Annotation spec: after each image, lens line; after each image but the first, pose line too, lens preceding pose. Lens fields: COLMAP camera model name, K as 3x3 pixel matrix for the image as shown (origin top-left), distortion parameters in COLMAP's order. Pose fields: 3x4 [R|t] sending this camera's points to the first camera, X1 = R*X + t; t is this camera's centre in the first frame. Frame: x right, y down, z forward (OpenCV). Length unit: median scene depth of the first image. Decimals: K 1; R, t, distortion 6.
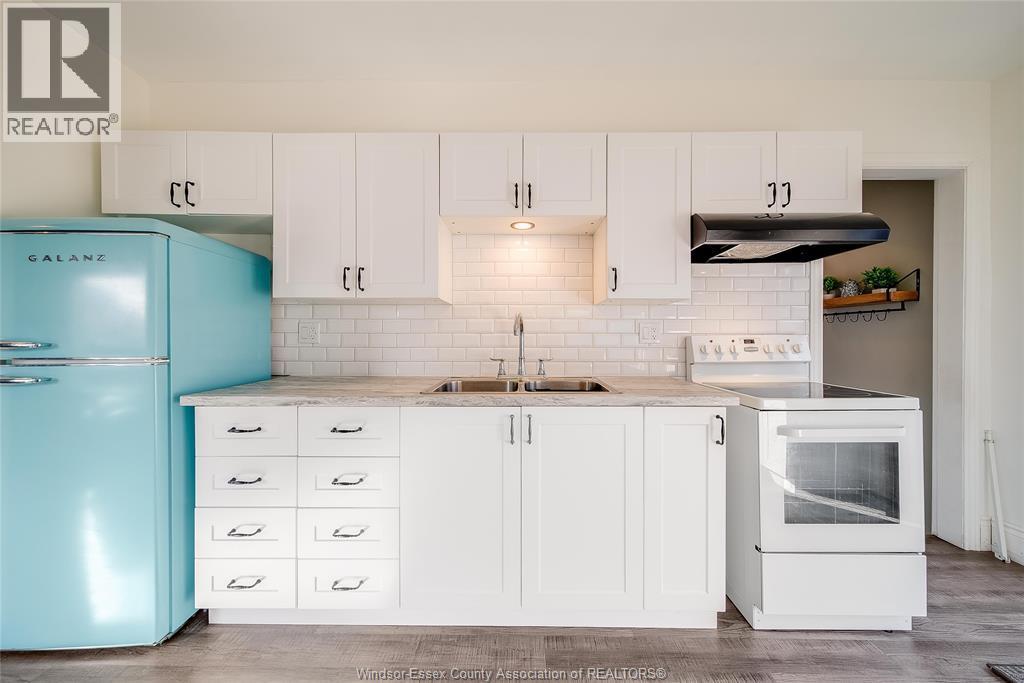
lens RADIAL K [[363.2, 0, 516.1], [0, 363.2, 338.8], [0, 0, 1]] dist [0.002157, 0.000118]
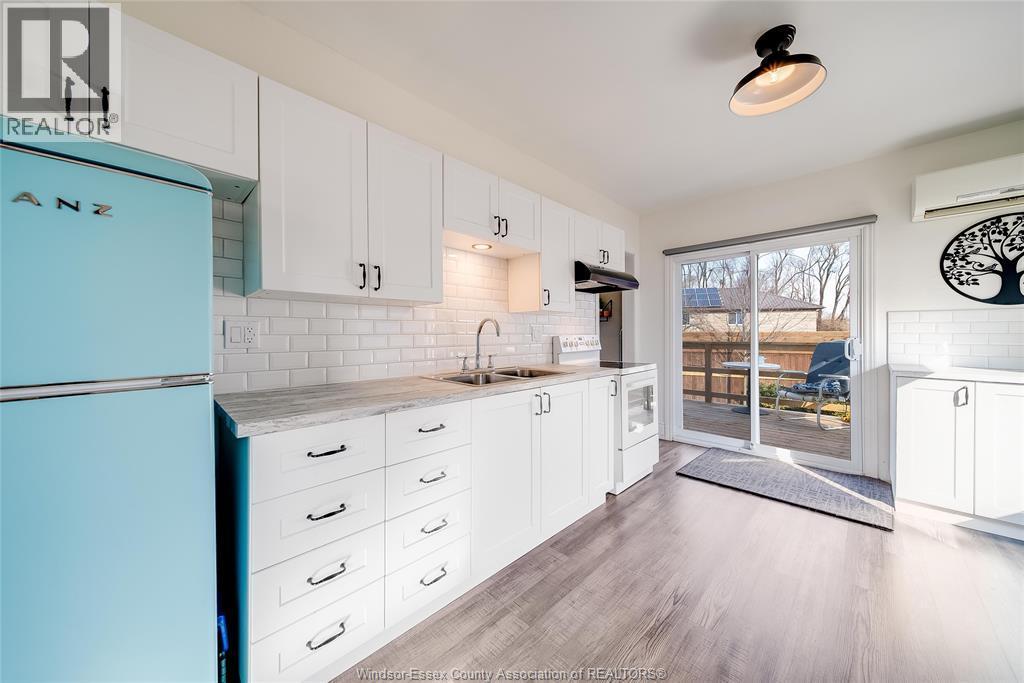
lens RADIAL K [[347.0, 0, 515.1], [0, 347.0, 334.5], [0, 0, 1]] dist [-0.000860, -0.000187]
pose [[0.704558, -0.003626, 0.709637, -0.768651], [0.008874, 0.999954, -0.003701, -0.009844], [-0.709591, 0.008905, 0.704558, 0.097322]]
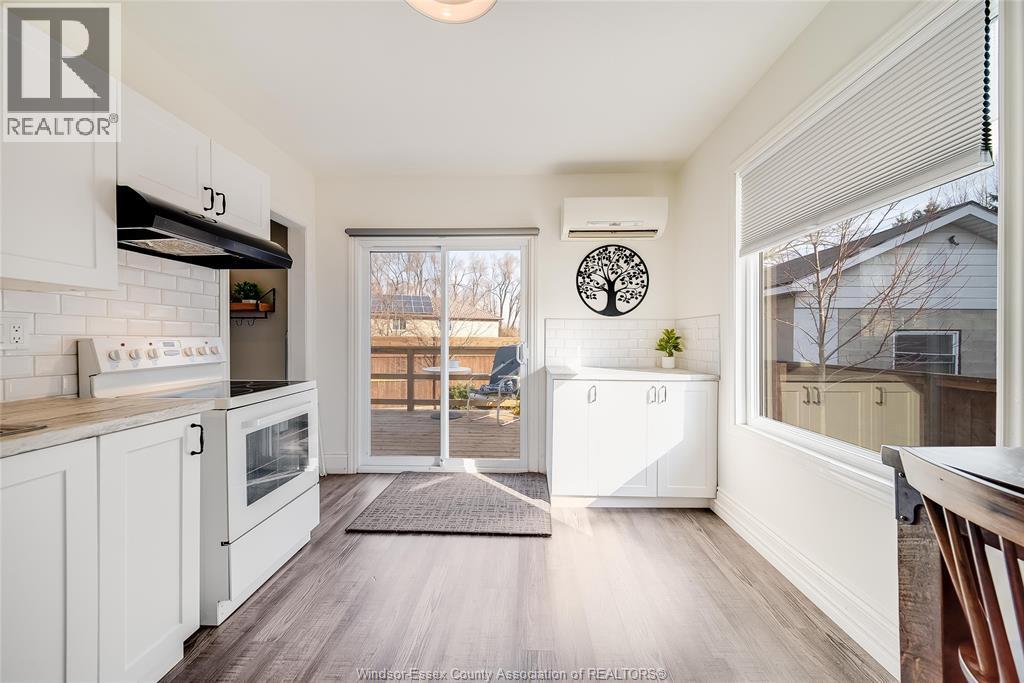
lens RADIAL K [[355.5, 0, 512.0], [0, 355.5, 341.5], [0, 0, 1]] dist [0.000906, 0.000059]
pose [[0.028830, -0.007218, 0.999558, -0.253858], [0.002712, 0.999971, 0.007143, -0.003527], [-0.999581, 0.002505, 0.028848, 0.118328]]
